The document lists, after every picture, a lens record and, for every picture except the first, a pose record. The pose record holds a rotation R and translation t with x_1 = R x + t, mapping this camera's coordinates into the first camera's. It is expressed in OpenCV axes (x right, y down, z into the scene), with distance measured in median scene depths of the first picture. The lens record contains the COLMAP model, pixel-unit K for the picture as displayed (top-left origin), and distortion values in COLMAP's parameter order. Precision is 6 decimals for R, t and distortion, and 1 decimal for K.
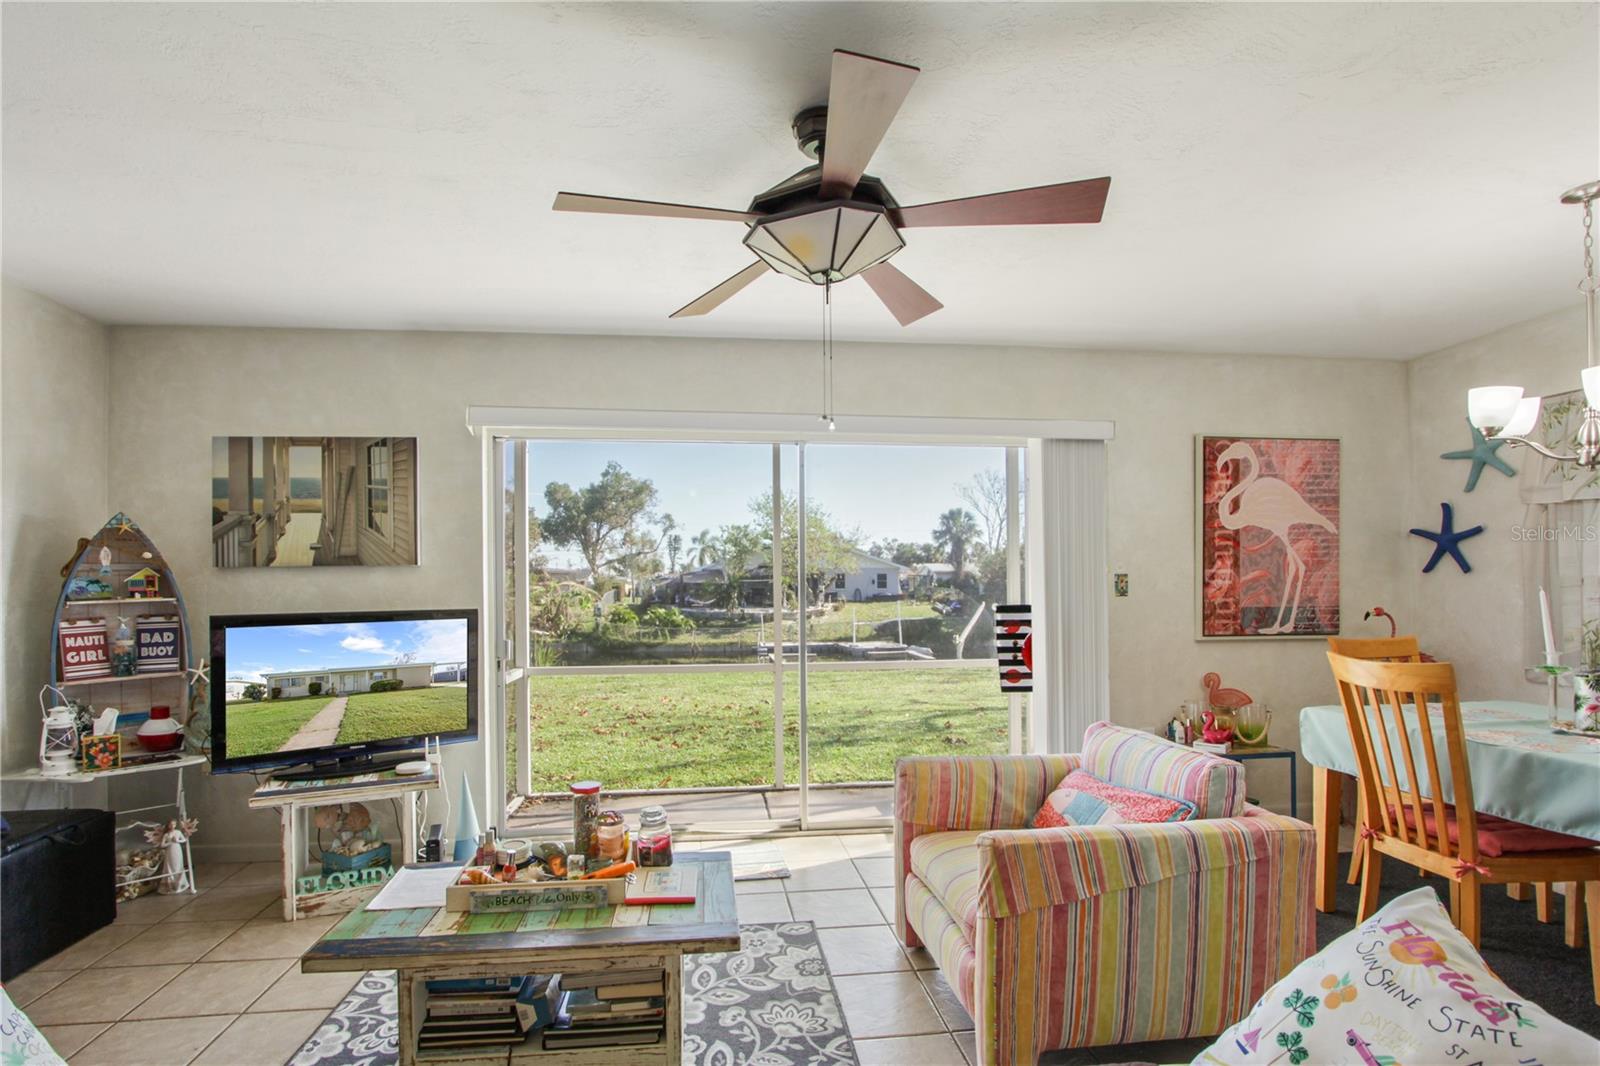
lens RADIAL K [[751.3, 0, 786.1], [0, 751.3, 582.5], [0, 0, 1]] dist [-0.014163, 0.001304]
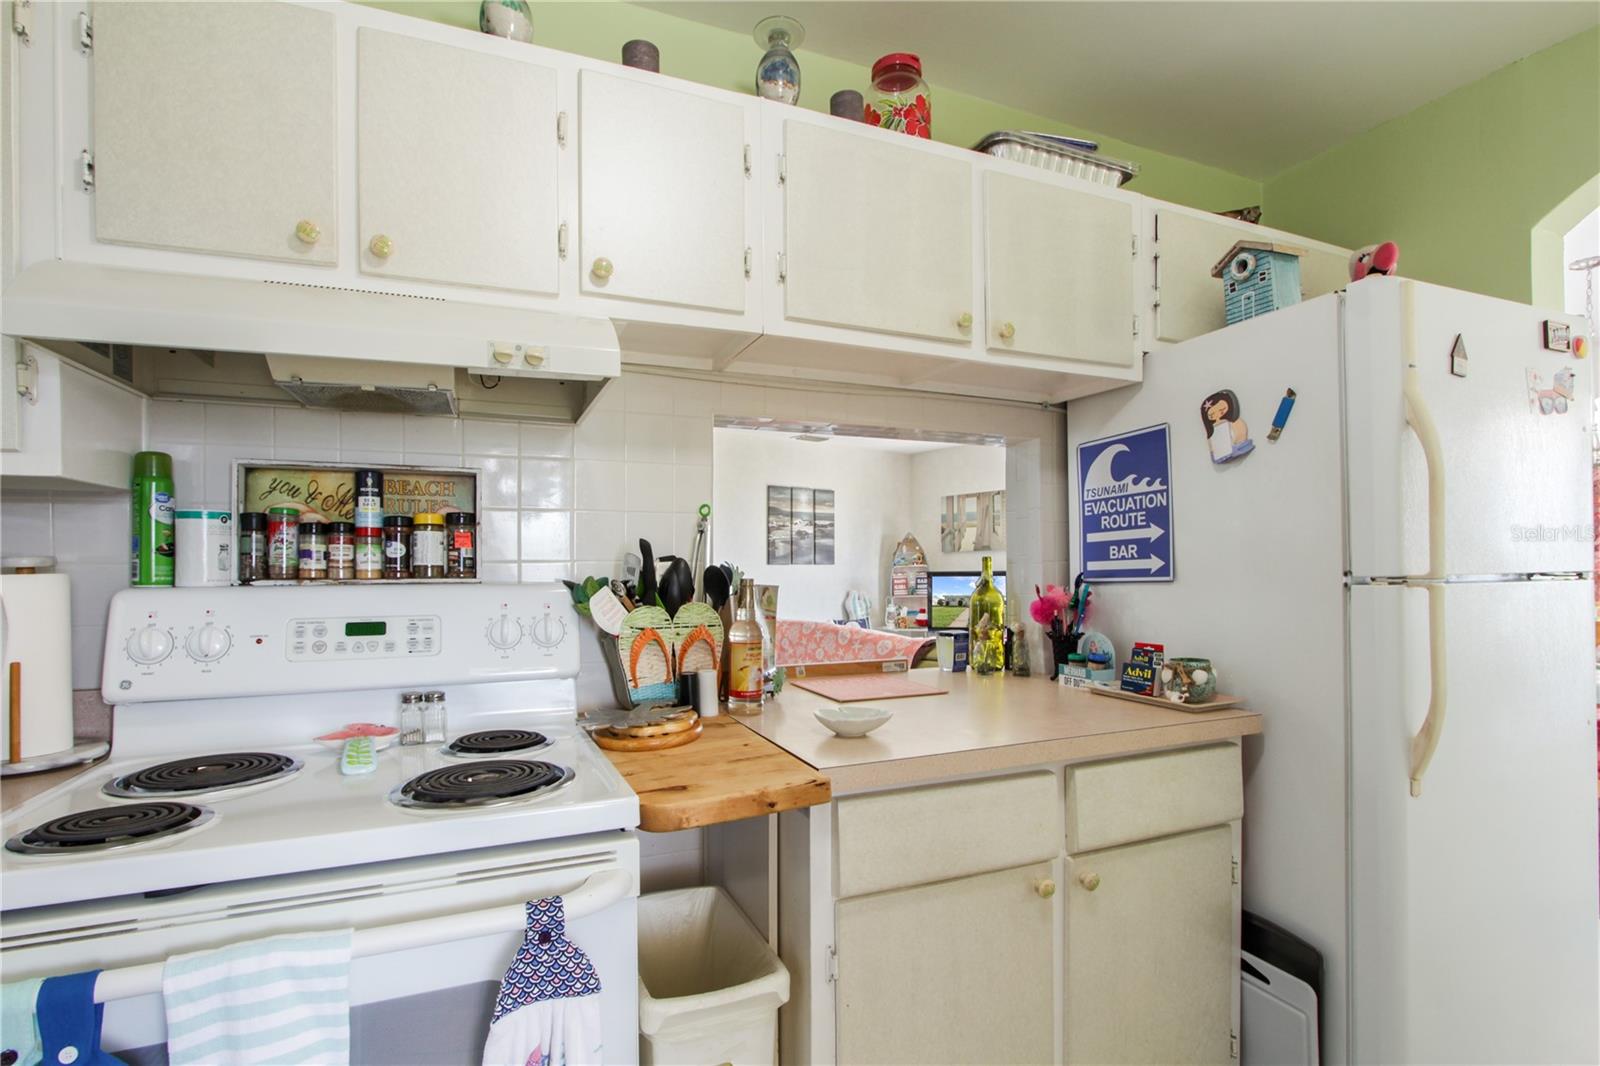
lens RADIAL K [[766.3, 0, 795.9], [0, 766.3, 556.6], [0, 0, 1]] dist [0.000429, 0.000010]
pose [[0.522526, -0.004595, -0.852611, 0.906282], [0.003198, 0.999989, -0.003429, 0.000208], [0.852617, -0.000935, 0.522535, -0.562476]]
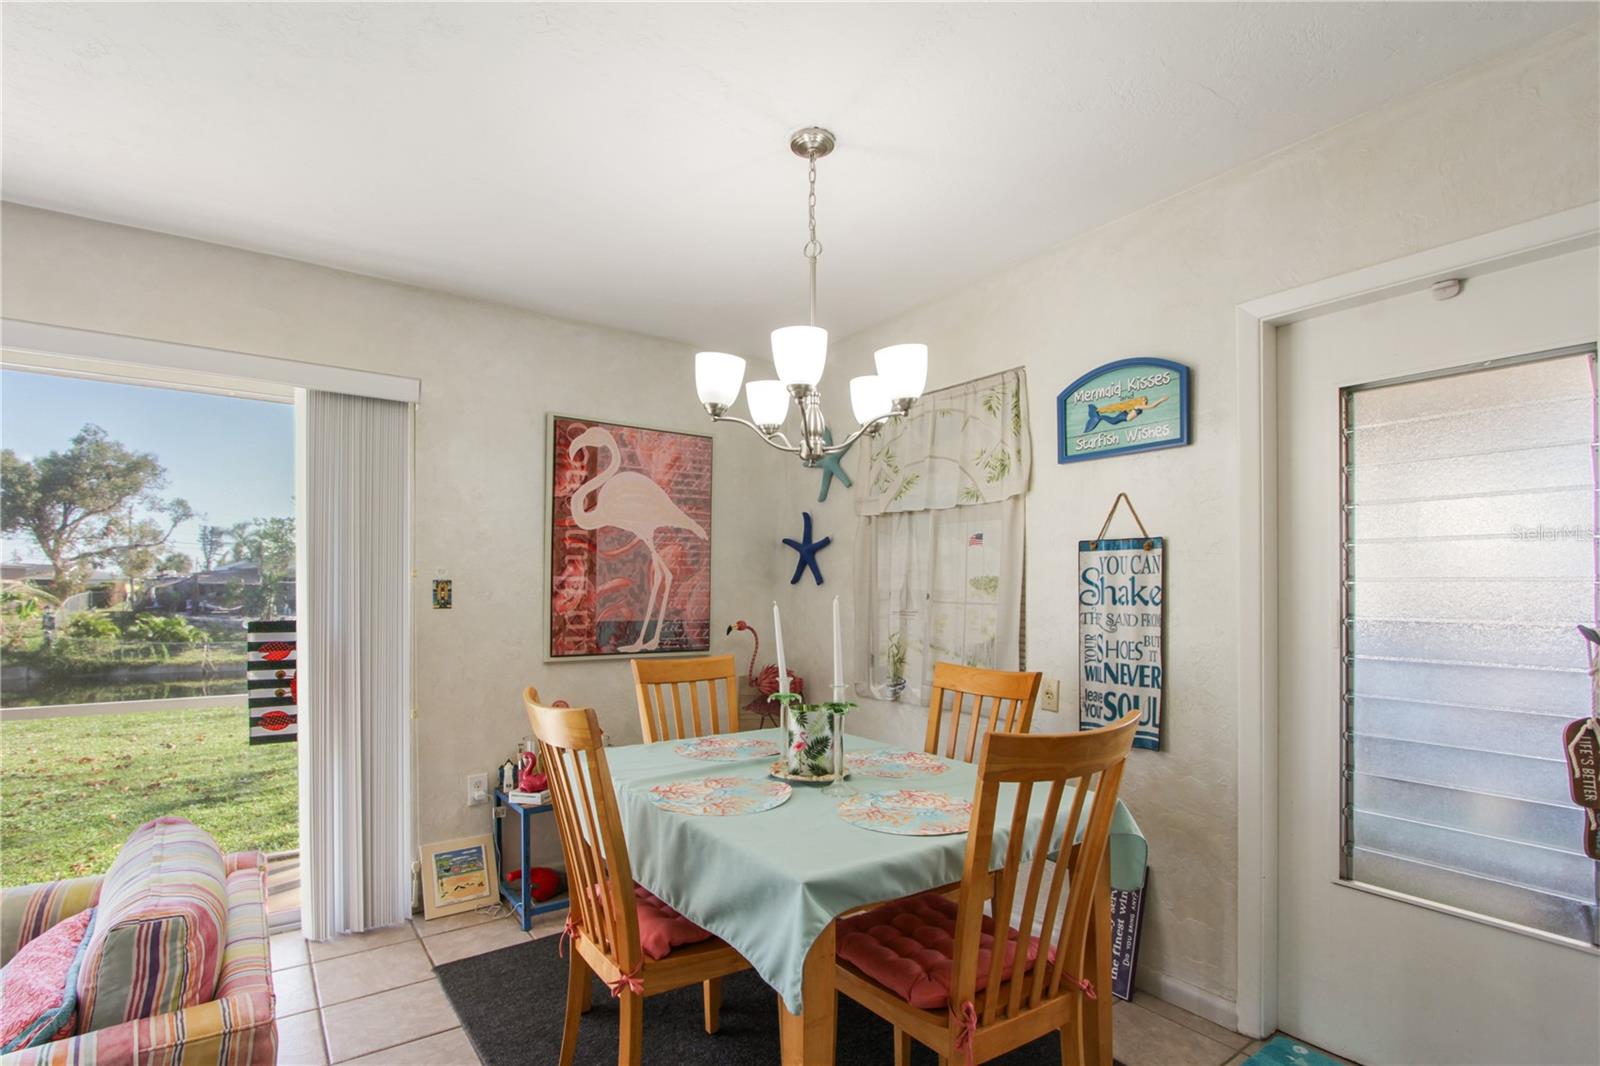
lens RADIAL K [[754.2, 0, 773.3], [0, 754.2, 589.5], [0, 0, 1]] dist [-0.015877, 0.000709]
pose [[0.881691, 0.011653, 0.471684, 0.382844], [-0.011351, 0.999930, -0.003486, -0.002651], [-0.471691, -0.002280, 0.881761, 0.149883]]
